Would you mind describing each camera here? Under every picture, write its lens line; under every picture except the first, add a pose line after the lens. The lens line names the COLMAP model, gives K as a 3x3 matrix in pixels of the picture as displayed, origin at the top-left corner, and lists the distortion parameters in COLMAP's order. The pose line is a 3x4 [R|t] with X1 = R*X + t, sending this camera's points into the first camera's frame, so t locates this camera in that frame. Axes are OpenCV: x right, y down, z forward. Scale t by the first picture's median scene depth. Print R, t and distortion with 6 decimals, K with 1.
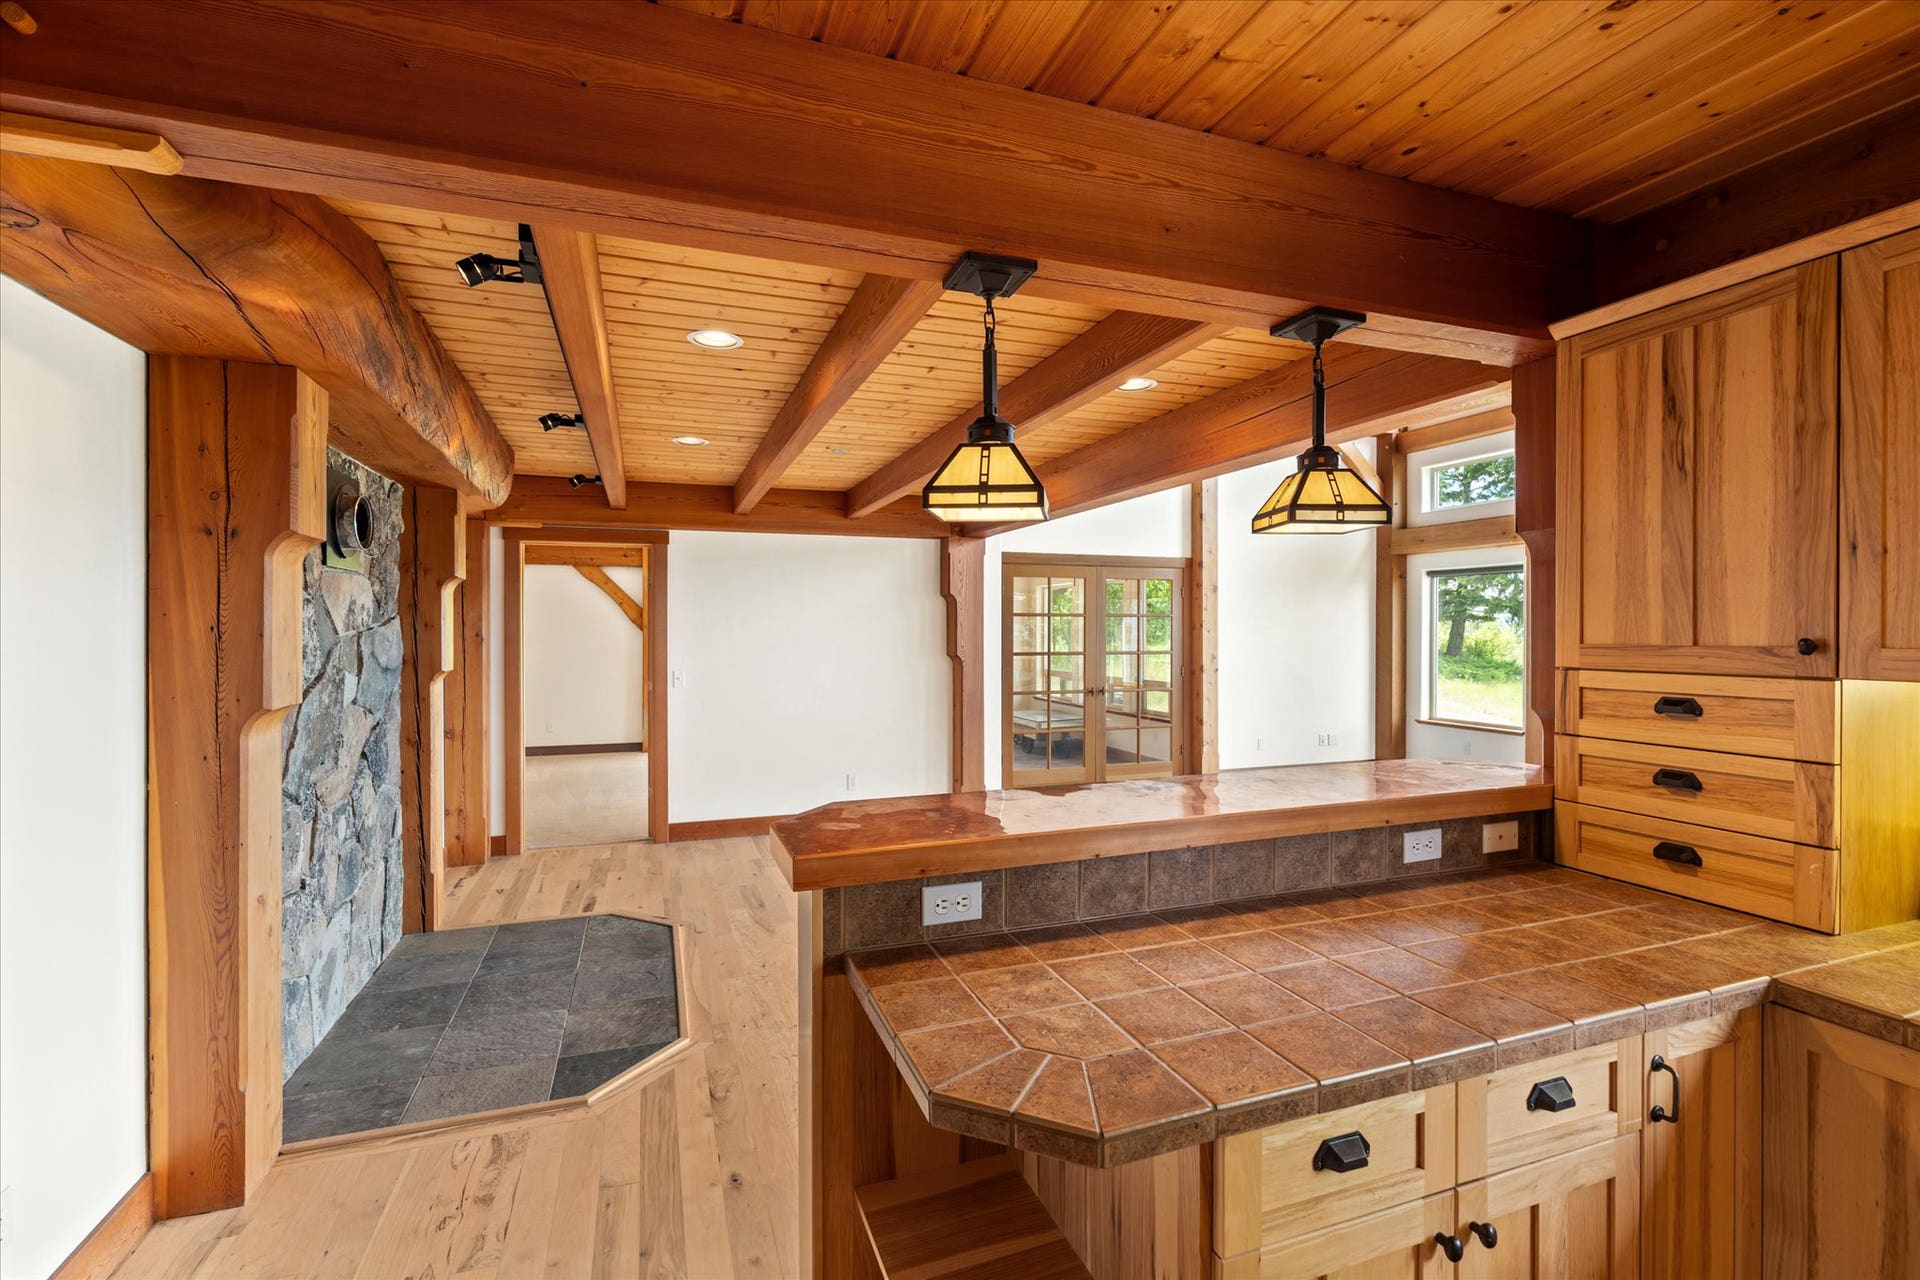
lens RADIAL K [[864.7, 0, 960.9], [0, 864.7, 629.1], [0, 0, 1]] dist [-0.005461, 0.002714]
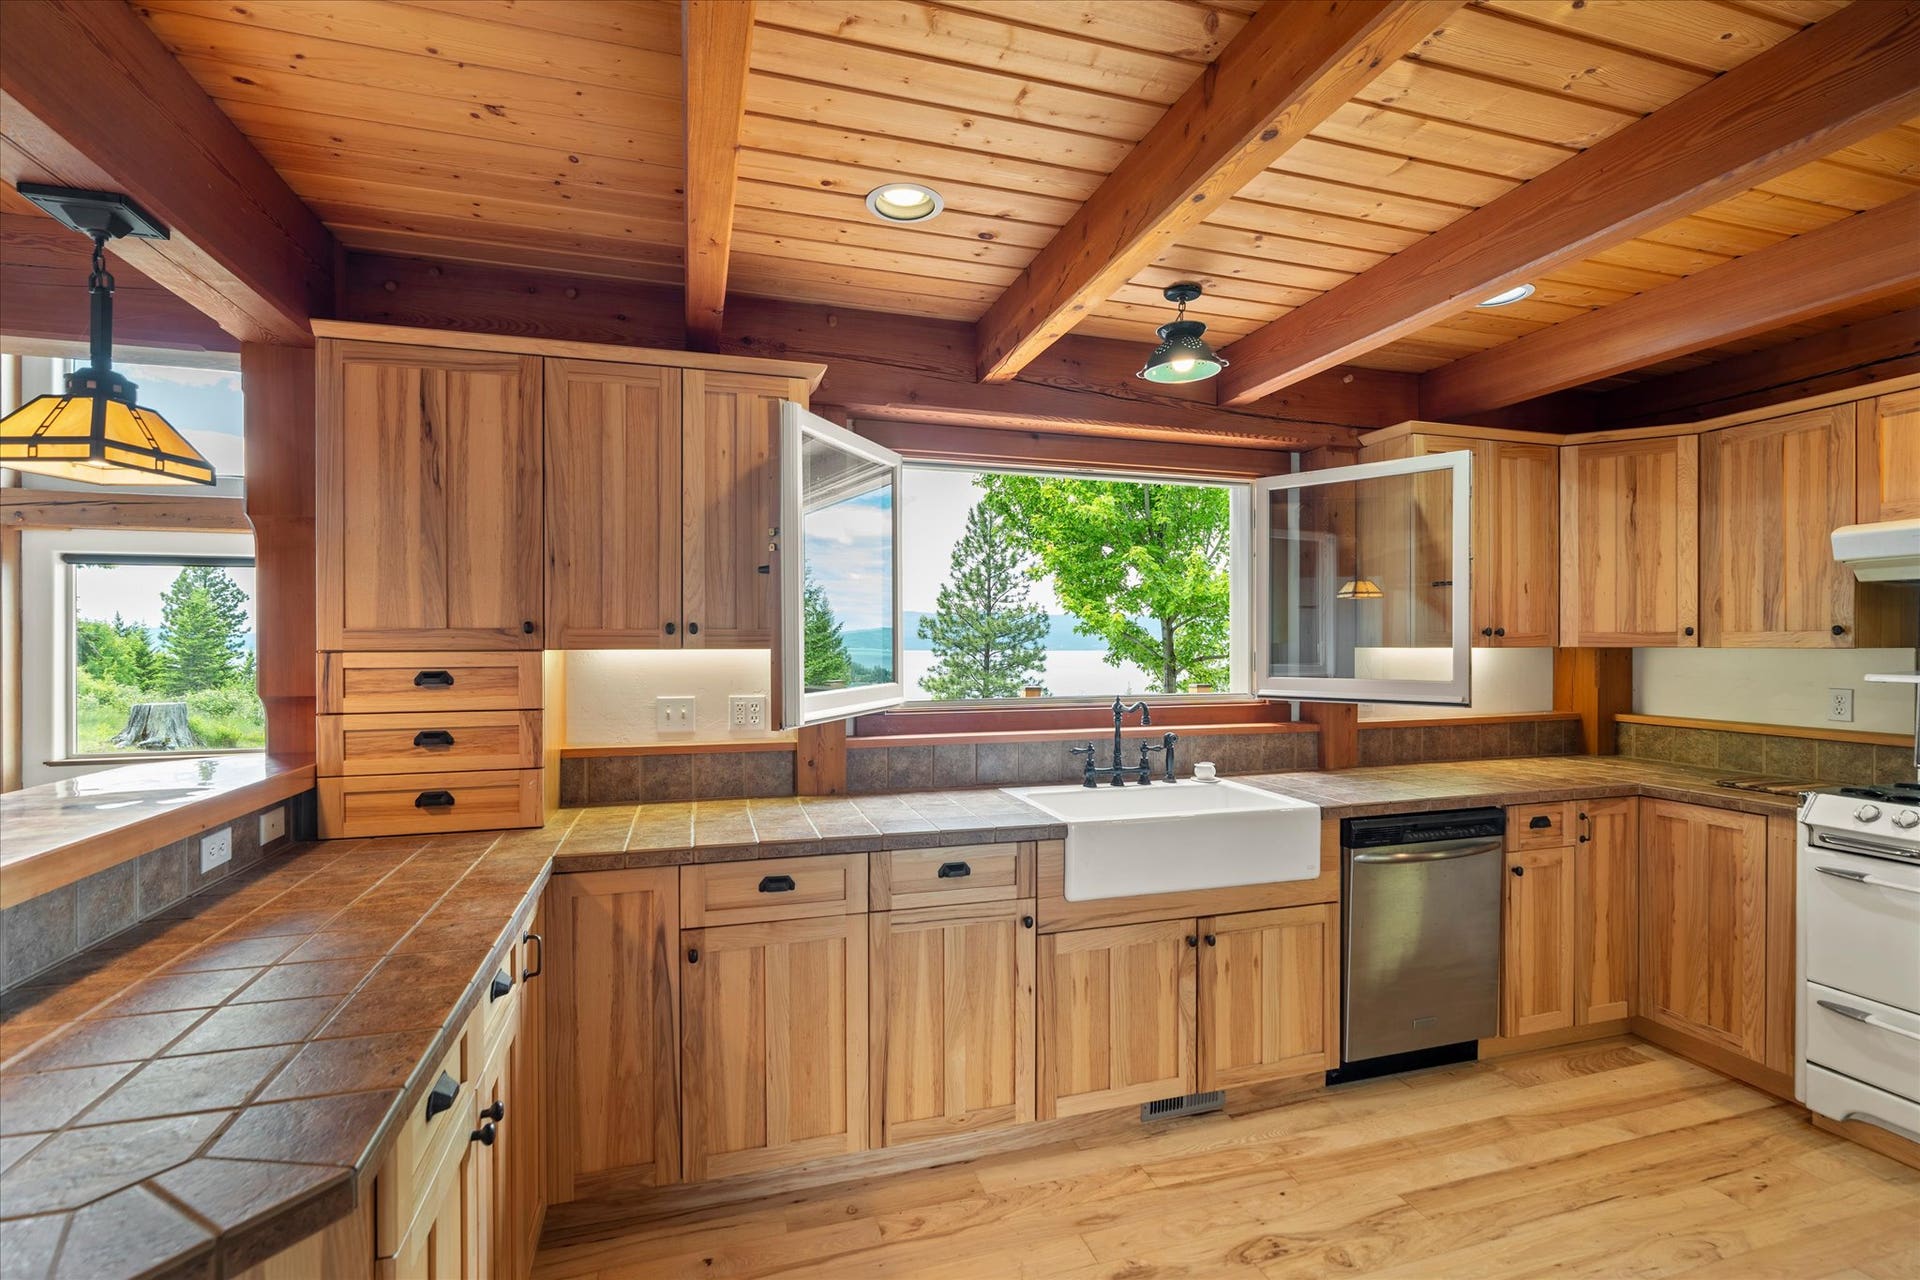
lens RADIAL K [[864.7, 0, 959.5], [0, 864.7, 642.6], [0, 0, 1]] dist [-0.005461, 0.002714]
pose [[0.052364, -0.001312, 0.998627, -0.349230], [0.002104, 0.999997, 0.001204, 0.039581], [-0.998626, 0.002038, 0.052366, 0.198246]]
